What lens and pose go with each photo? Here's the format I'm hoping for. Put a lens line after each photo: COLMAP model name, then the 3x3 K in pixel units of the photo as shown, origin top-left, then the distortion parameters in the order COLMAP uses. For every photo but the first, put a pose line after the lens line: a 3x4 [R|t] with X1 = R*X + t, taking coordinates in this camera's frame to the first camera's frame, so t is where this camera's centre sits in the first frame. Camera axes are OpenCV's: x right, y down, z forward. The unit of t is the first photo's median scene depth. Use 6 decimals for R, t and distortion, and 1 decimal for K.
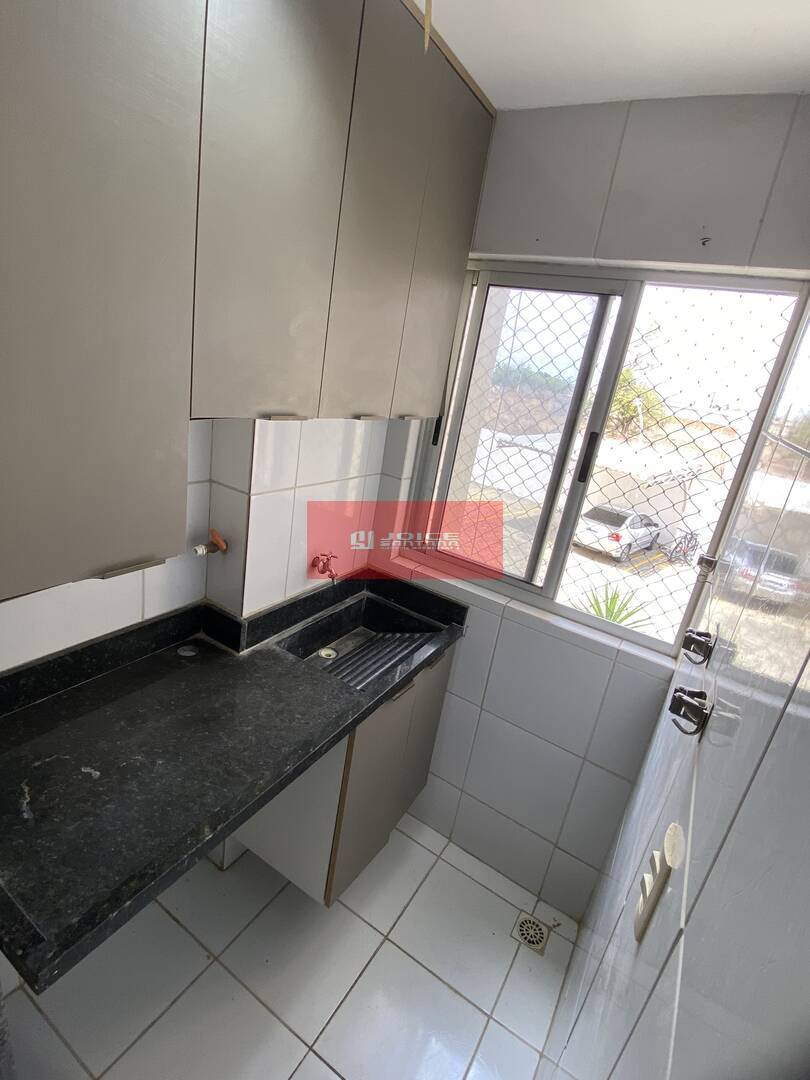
lens RADIAL K [[528.1, 0, 399.9], [0, 528.1, 538.8], [0, 0, 1]] dist [0.058901, -0.064114]
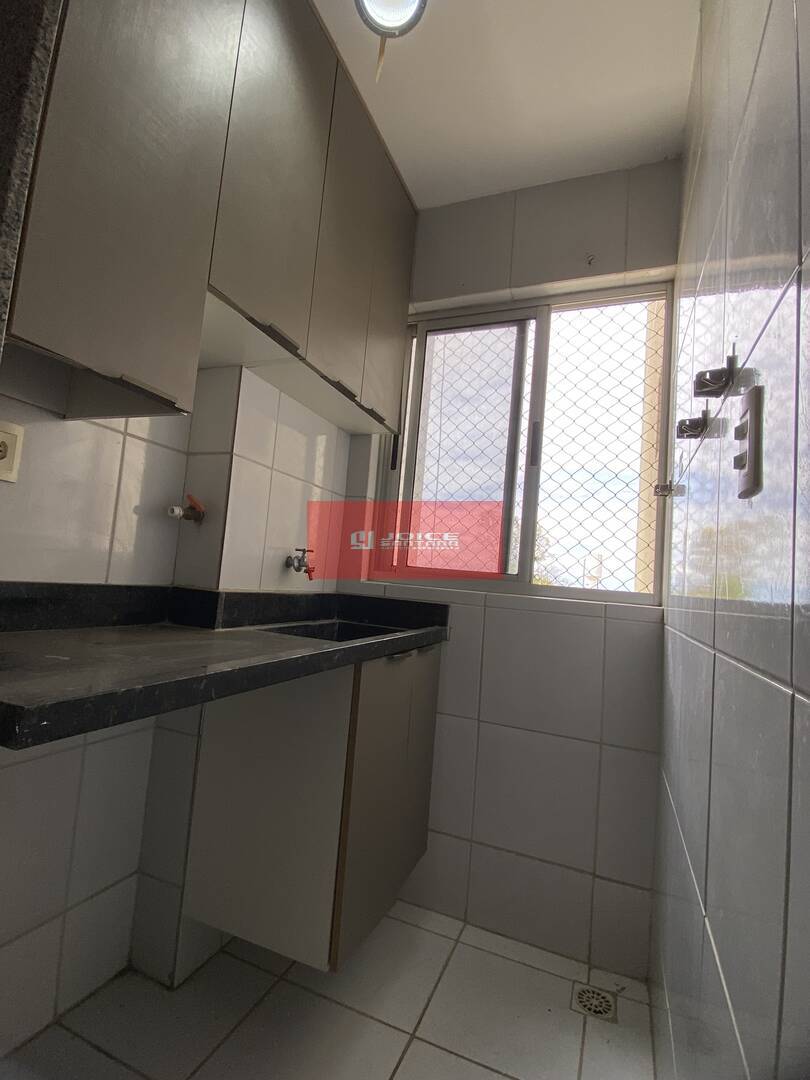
lens RADIAL K [[523.5, 0, 400.2], [0, 523.5, 533.7], [0, 0, 1]] dist [0.038495, -0.036772]
pose [[0.983471, -0.059616, 0.170967, -0.120777], [0.120538, 0.920162, -0.372523, 0.372796], [-0.135109, 0.386974, 0.912139, 0.088874]]
